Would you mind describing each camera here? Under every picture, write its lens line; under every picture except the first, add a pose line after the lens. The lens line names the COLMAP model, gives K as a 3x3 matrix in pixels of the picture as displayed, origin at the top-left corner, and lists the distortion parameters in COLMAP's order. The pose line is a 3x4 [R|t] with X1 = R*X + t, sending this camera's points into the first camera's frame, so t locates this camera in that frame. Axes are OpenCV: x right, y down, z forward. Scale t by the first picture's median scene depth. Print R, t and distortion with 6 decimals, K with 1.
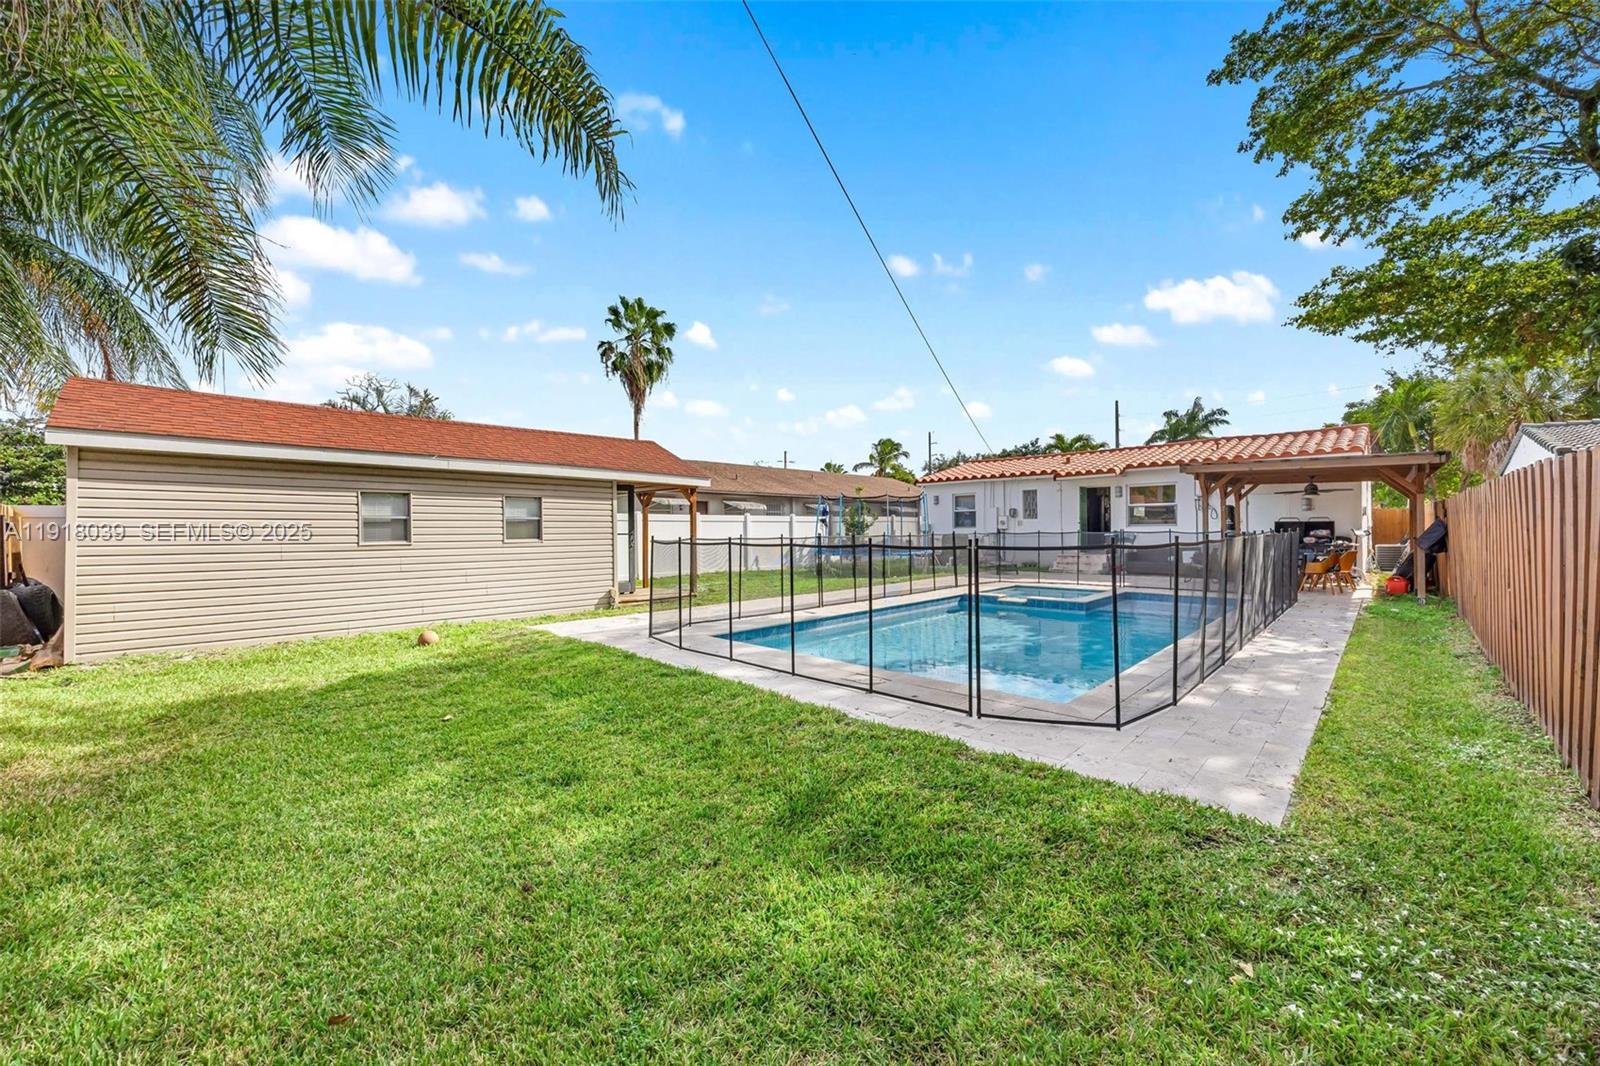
lens RADIAL K [[612.2, 0, 800.0], [0, 612.2, 533.0], [0, 0, 1]] dist [-0.002120, -0.000122]
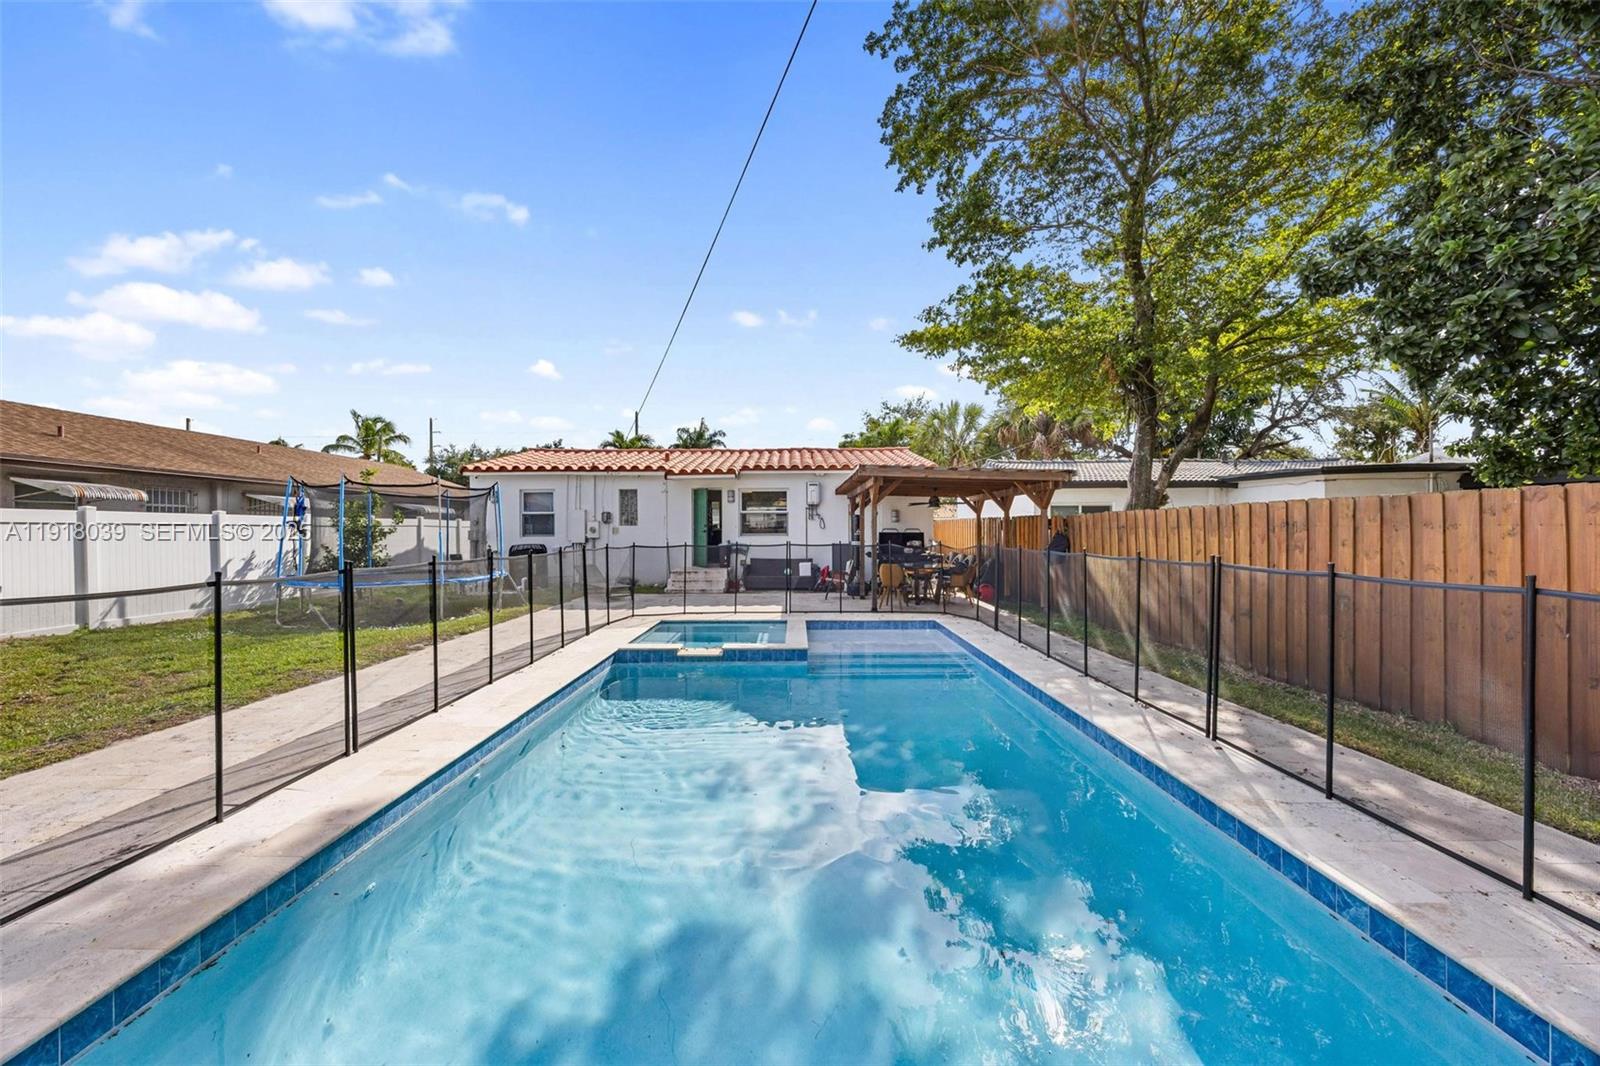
lens RADIAL K [[612.2, 0, 800.0], [0, 612.2, 533.0], [0, 0, 1]] dist [-0.002120, -0.000122]
pose [[0.721231, 0.005276, 0.692675, -0.015113], [-0.000081, 0.999972, -0.007532, -0.007520], [-0.692695, 0.005376, 0.721211, 0.268532]]
